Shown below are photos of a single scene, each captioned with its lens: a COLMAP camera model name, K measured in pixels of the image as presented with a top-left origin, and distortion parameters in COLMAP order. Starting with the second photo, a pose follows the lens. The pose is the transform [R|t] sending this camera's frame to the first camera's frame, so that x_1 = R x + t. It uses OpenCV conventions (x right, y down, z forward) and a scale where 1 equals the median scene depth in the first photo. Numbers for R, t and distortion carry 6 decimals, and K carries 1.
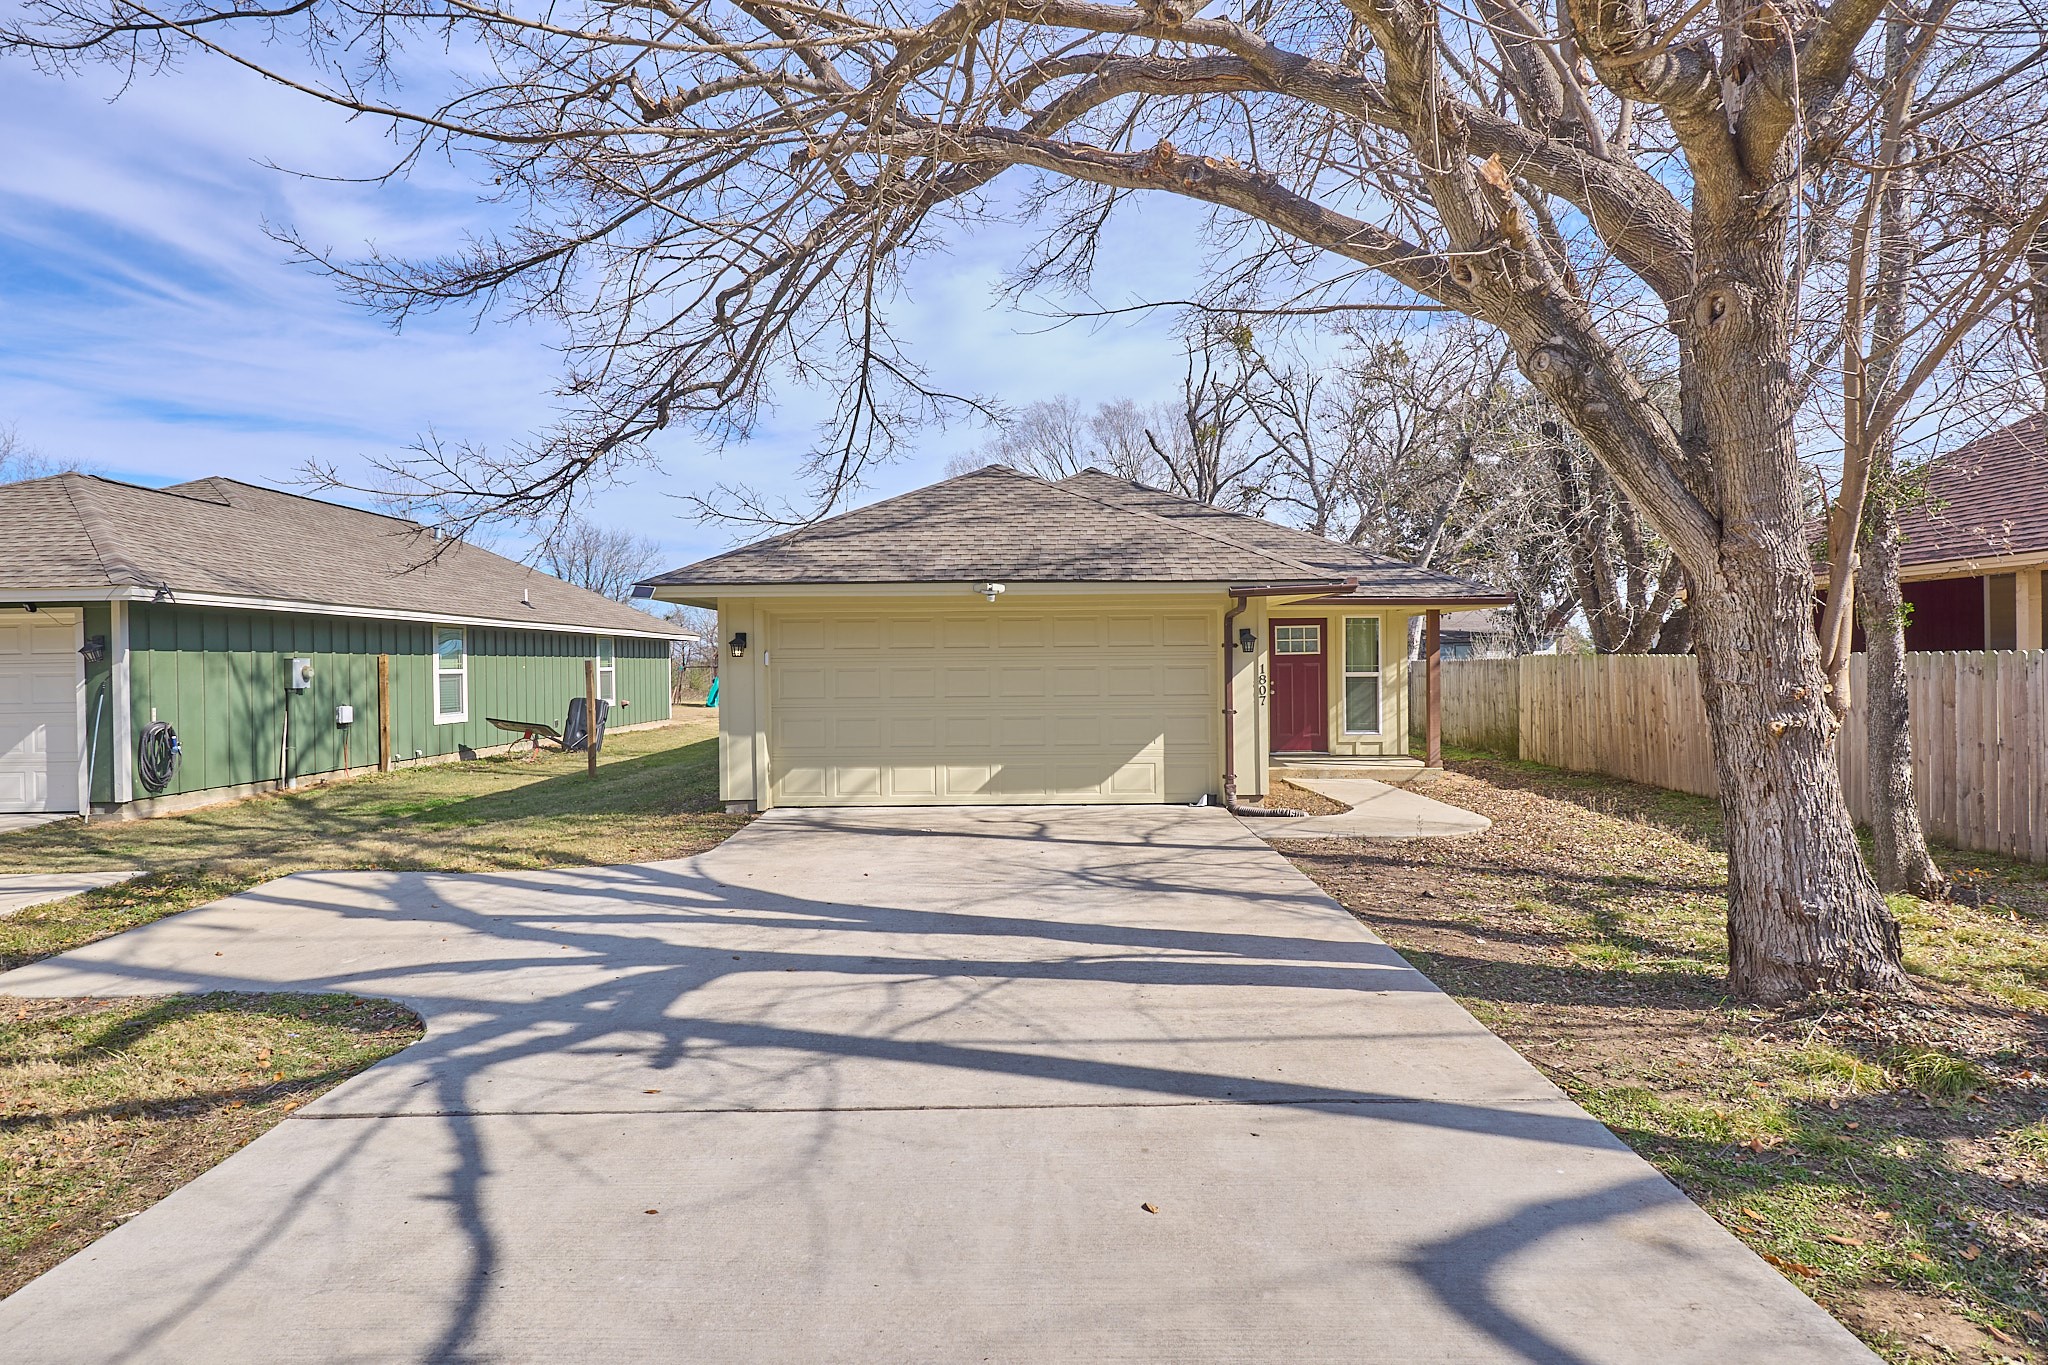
lens RADIAL K [[1171.3, 0, 1022.7], [0, 1171.3, 672.0], [0, 0, 1]] dist [0.000297, 0.000460]
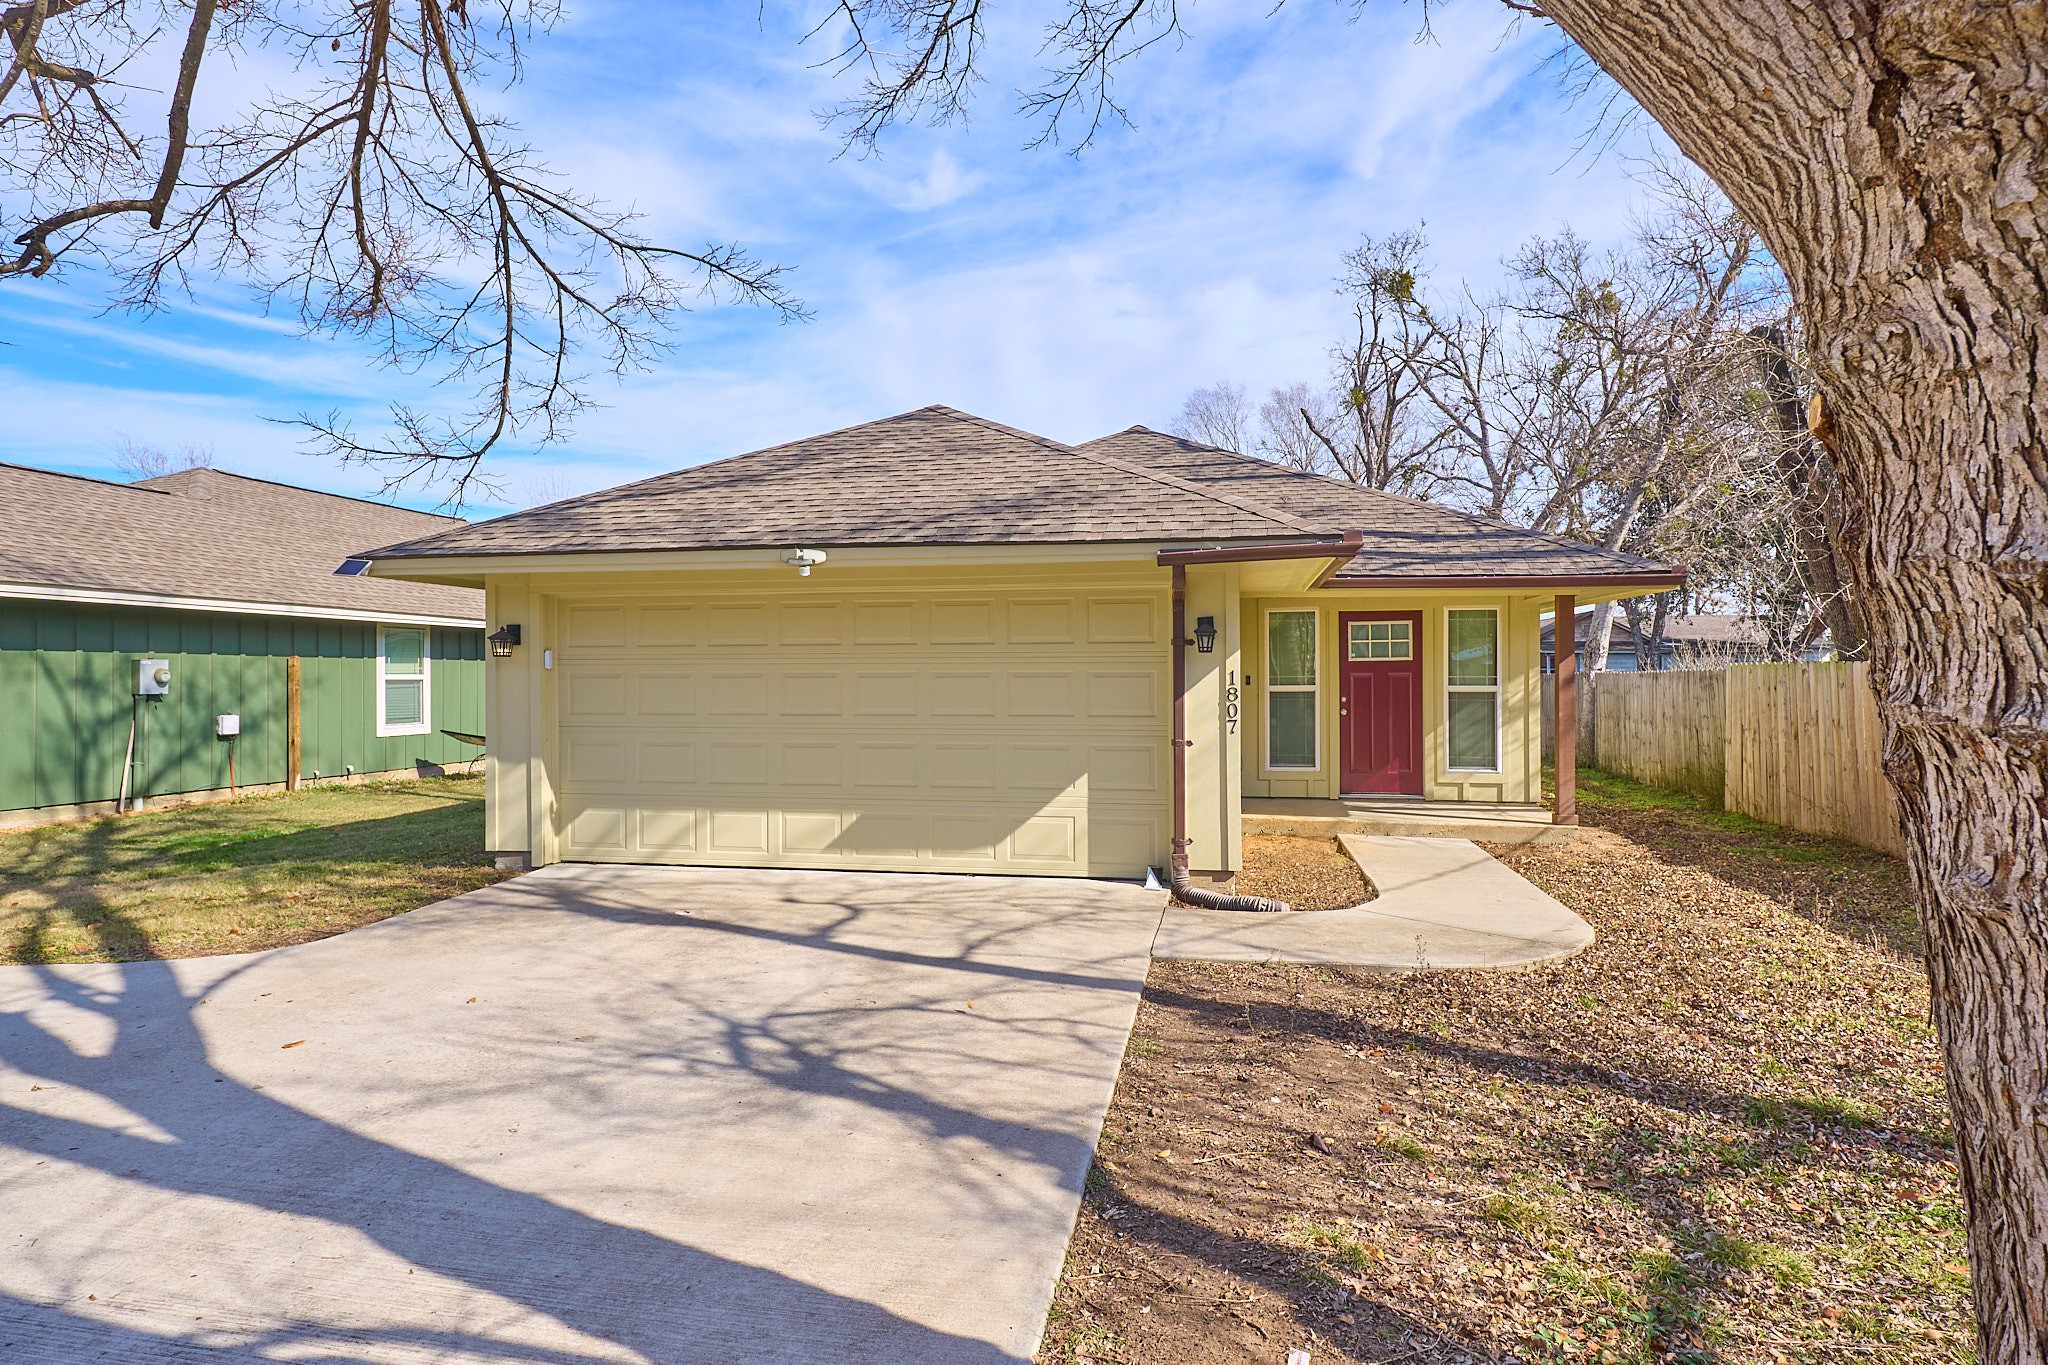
lens RADIAL K [[1171.3, 0, 1022.7], [0, 1171.3, 672.0], [0, 0, 1]] dist [0.000297, 0.000460]
pose [[0.982261, 0.005505, -0.187437, 0.173473], [-0.007552, 0.999919, -0.010209, 0.001235], [0.187366, 0.011444, 0.982224, 0.275730]]
